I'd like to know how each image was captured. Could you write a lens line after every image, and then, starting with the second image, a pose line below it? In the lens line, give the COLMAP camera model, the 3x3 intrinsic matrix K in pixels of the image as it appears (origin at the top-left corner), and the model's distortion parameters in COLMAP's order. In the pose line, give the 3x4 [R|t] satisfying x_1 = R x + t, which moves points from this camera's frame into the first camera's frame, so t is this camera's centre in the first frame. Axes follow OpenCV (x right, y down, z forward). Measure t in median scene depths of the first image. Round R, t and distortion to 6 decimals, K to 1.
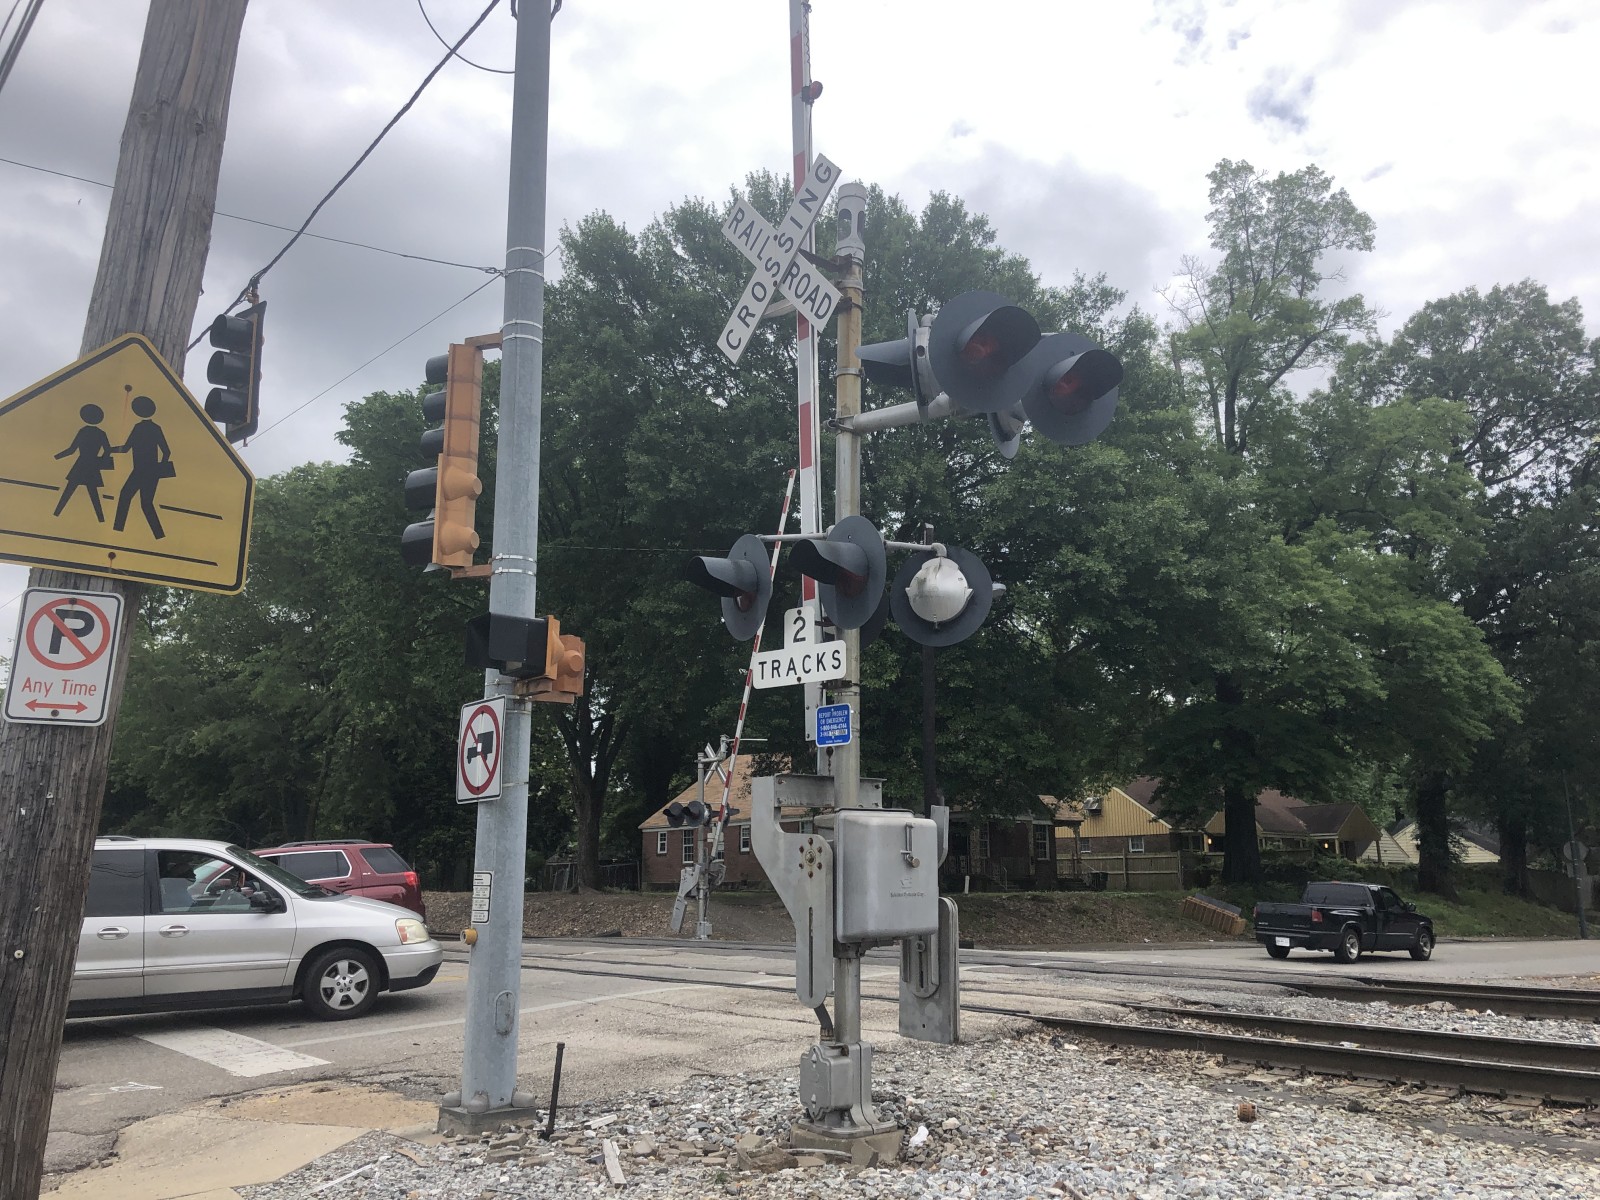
lens RADIAL K [[1269.3, 0, 774.2], [0, 1269.3, 586.8], [0, 0, 1]] dist [-0.006811, 0.049124]
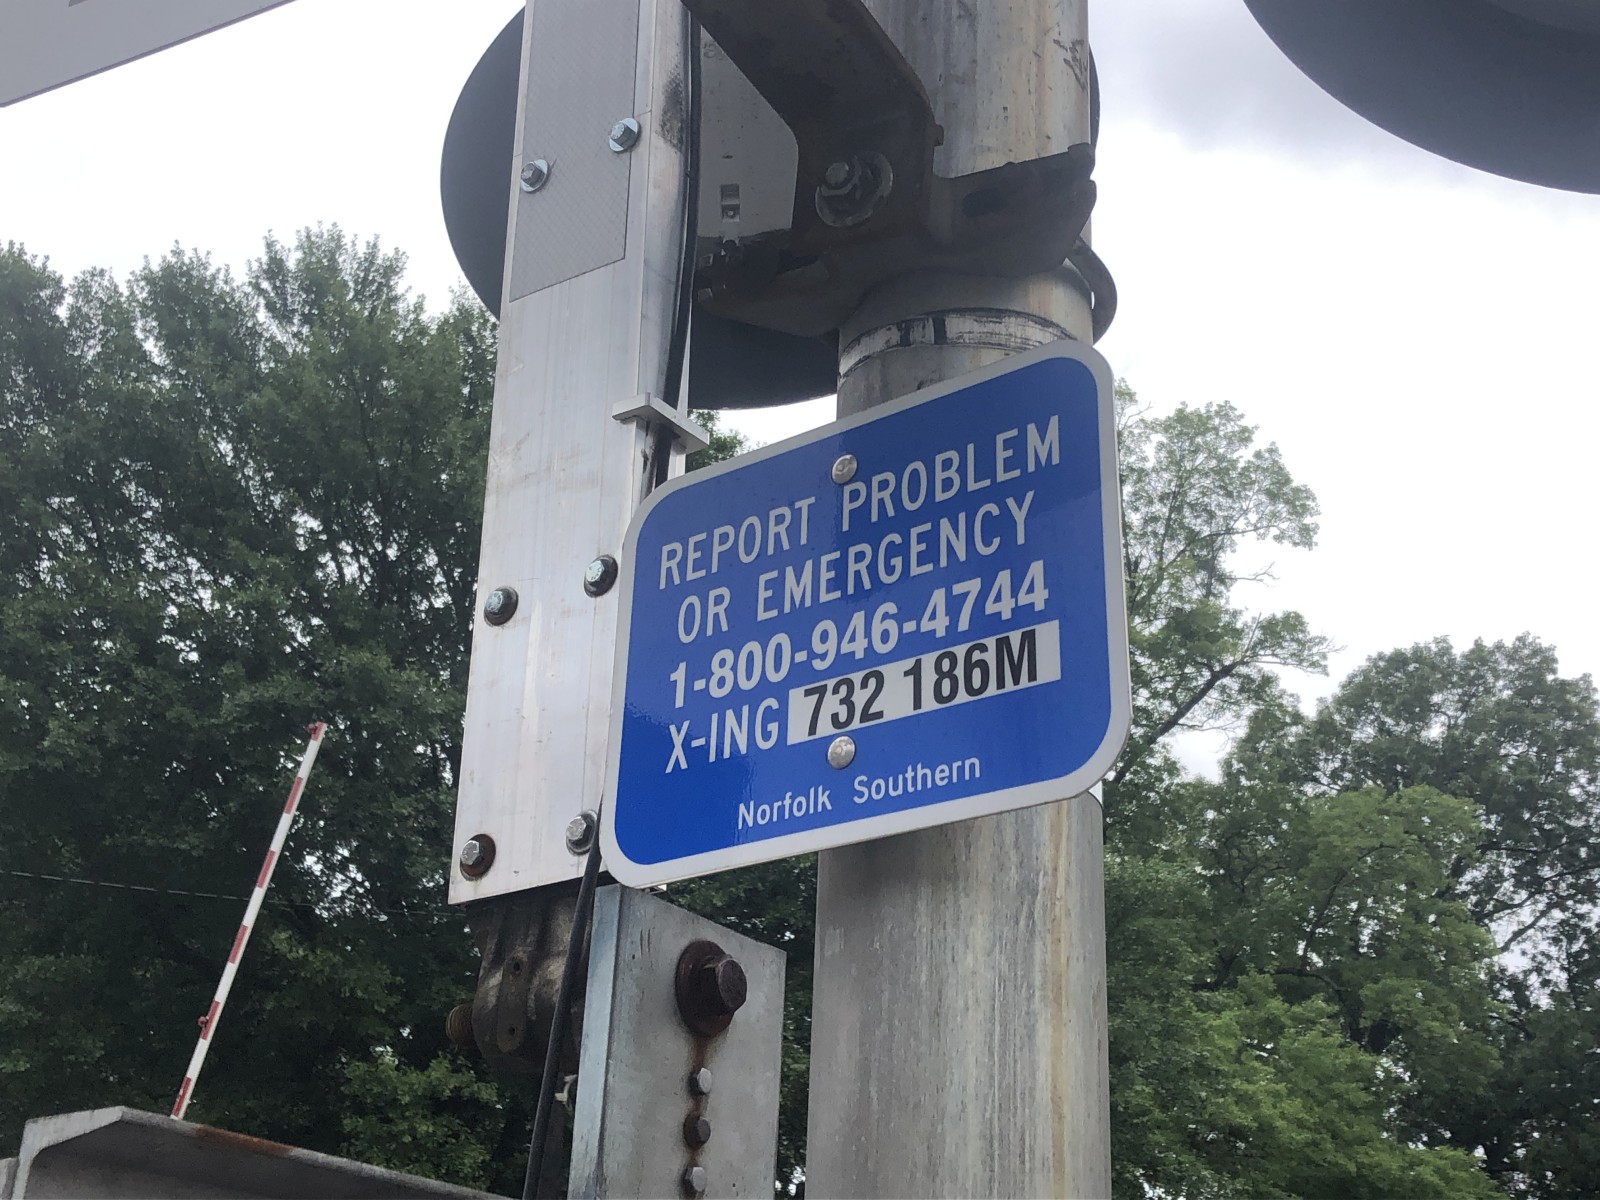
lens RADIAL K [[2049.3, 0, 766.2], [0, 2049.3, 575.2], [0, 0, 1]] dist [0.084349, -0.259094]
pose [[0.966185, 0.139895, 0.216600, 0.001314], [-0.082879, 0.963940, -0.252883, 0.021220], [-0.244166, 0.226381, 0.942939, 0.127999]]
